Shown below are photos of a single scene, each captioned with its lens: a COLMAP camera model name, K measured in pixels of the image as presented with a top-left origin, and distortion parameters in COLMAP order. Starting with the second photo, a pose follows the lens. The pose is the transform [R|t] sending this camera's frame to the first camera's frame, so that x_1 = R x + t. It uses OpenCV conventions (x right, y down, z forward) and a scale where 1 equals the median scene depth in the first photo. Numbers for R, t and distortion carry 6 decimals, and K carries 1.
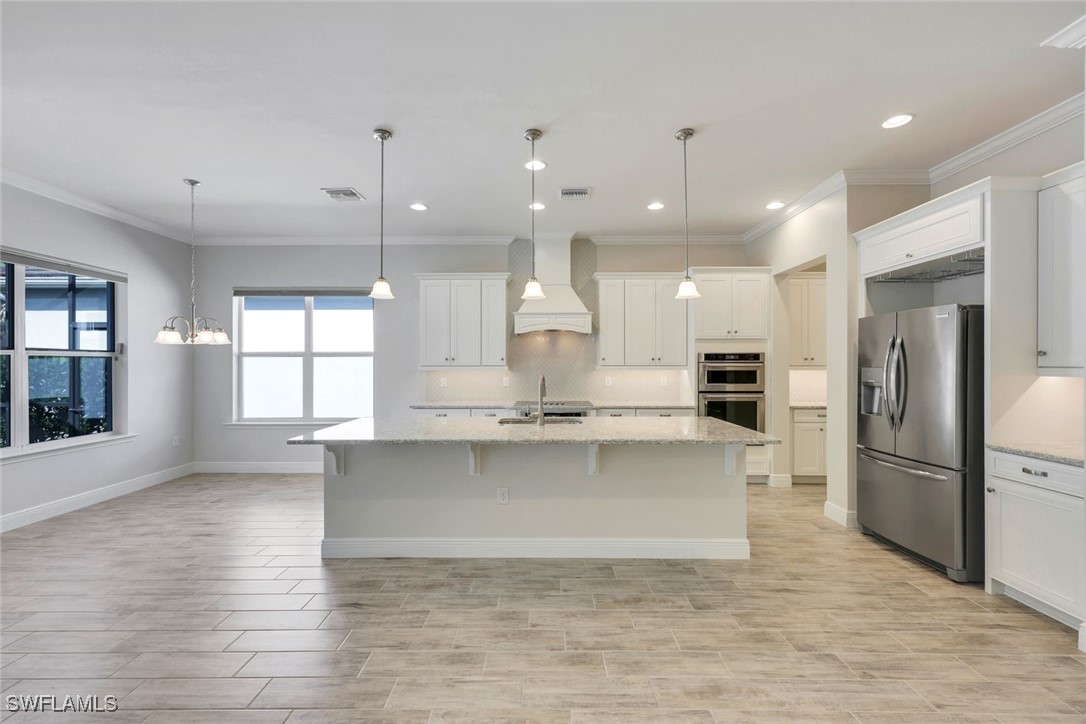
lens RADIAL K [[458.9, 0, 545.1], [0, 458.9, 364.8], [0, 0, 1]] dist [0.002479, 0.000354]
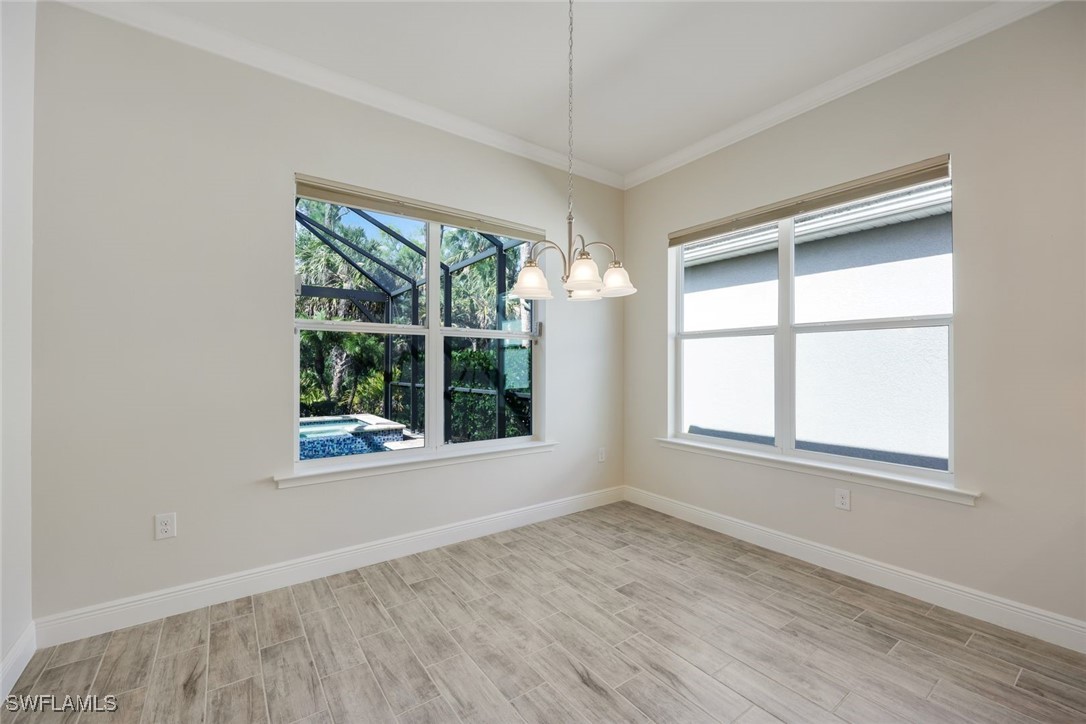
lens RADIAL K [[442.3, 0, 536.4], [0, 442.3, 361.3], [0, 0, 1]] dist [-0.003738, 0.002210]
pose [[0.584336, -0.005075, -0.811496, -0.321018], [-0.004366, 0.999946, -0.009397, 0.025123], [0.811500, 0.009034, 0.584283, 0.556548]]
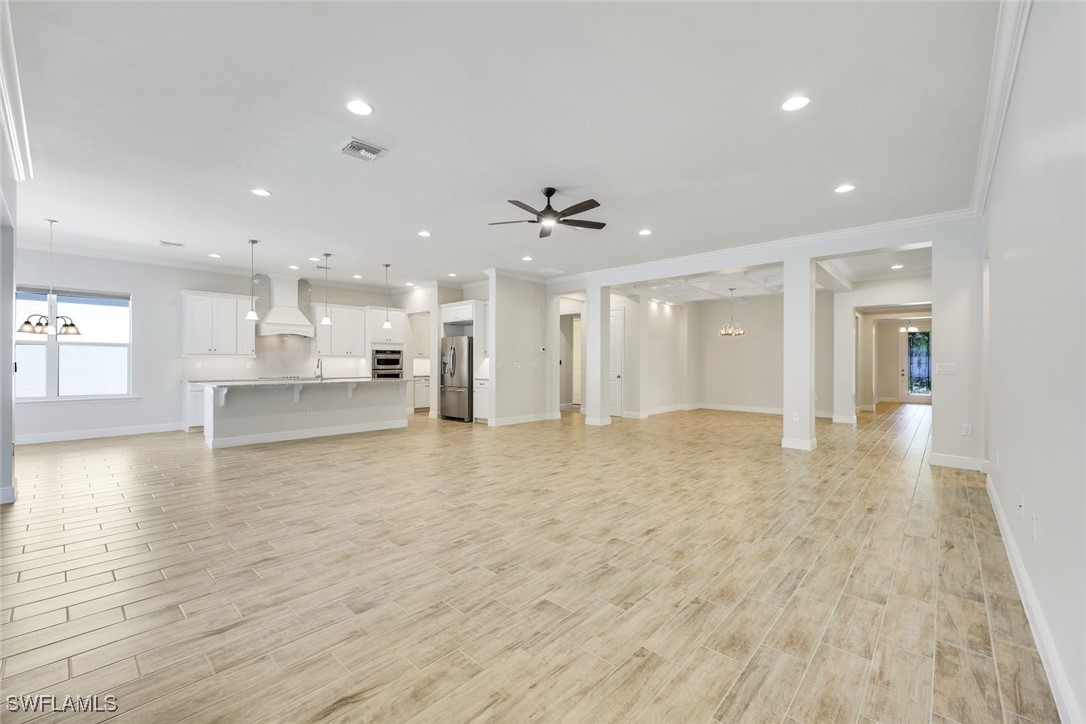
lens RADIAL K [[442.3, 0, 543.5], [0, 442.3, 361.0], [0, 0, 1]] dist [-0.003738, 0.002210]
pose [[0.673355, 0.006605, 0.739290, -0.601352], [-0.000761, 0.999966, -0.008240, 0.039335], [-0.739319, 0.004985, 0.673337, -0.860243]]
